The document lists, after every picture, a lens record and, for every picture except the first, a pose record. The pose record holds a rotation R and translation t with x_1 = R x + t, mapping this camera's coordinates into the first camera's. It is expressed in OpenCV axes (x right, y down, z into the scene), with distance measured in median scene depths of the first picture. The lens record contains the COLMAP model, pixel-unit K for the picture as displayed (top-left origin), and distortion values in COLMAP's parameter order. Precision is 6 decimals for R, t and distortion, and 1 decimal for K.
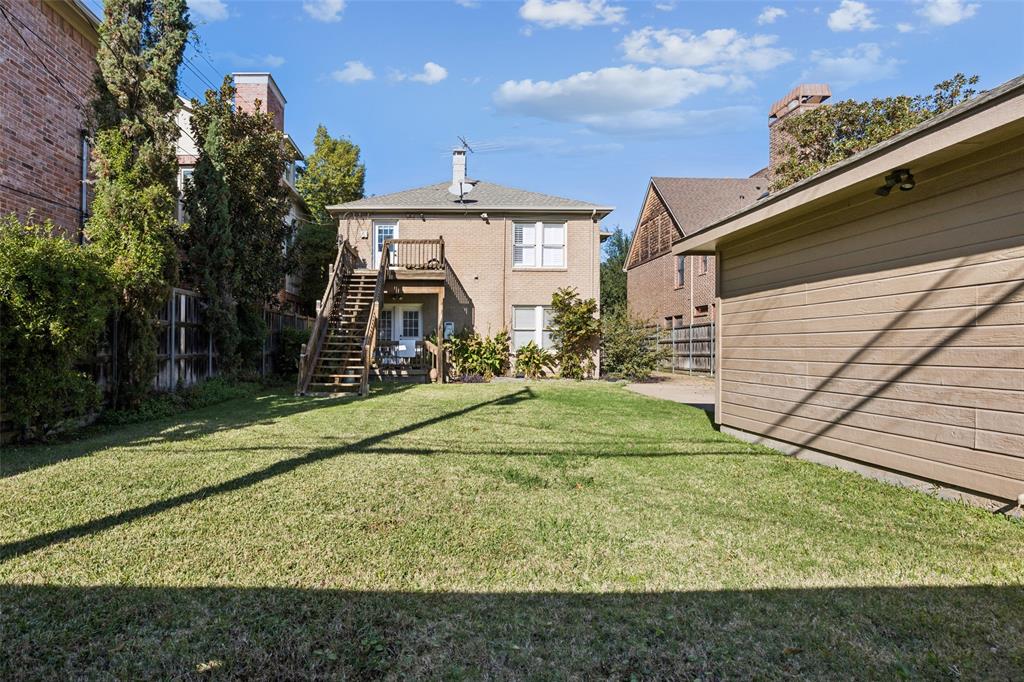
lens RADIAL K [[489.7, 0, 506.5], [0, 489.7, 345.5], [0, 0, 1]] dist [0.003931, 0.000855]
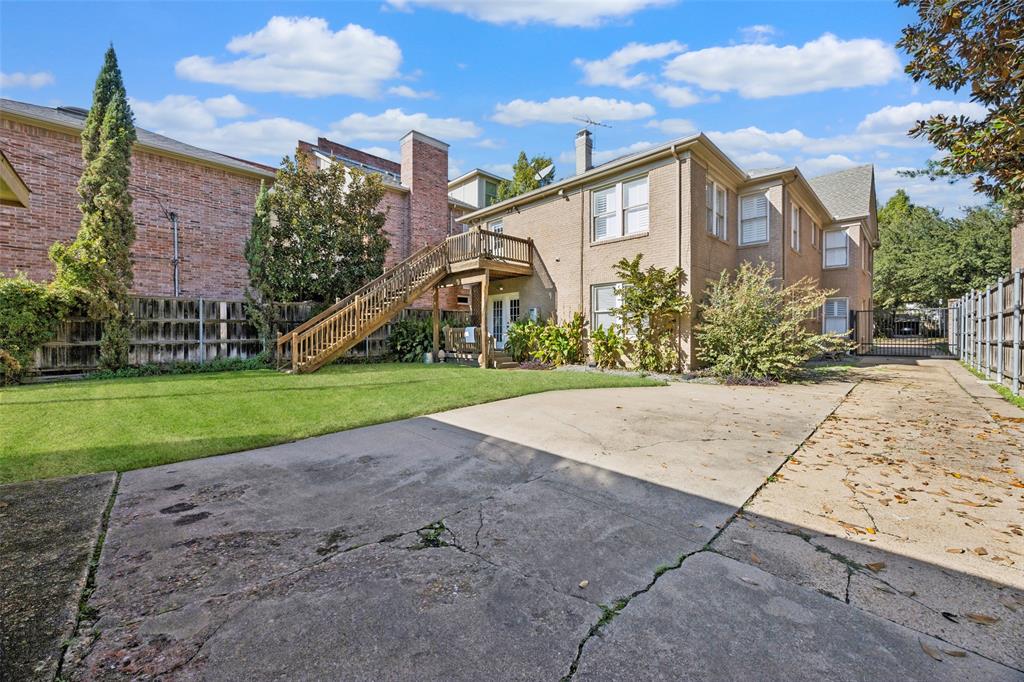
lens RADIAL K [[401.0, 0, 511.7], [0, 401.0, 340.6], [0, 0, 1]] dist [-0.001323, 0.000481]
pose [[0.686107, 0.003786, -0.727491, 0.447347], [0.012669, 0.999773, 0.017152, 0.004612], [0.727390, -0.020985, 0.685903, 0.390848]]
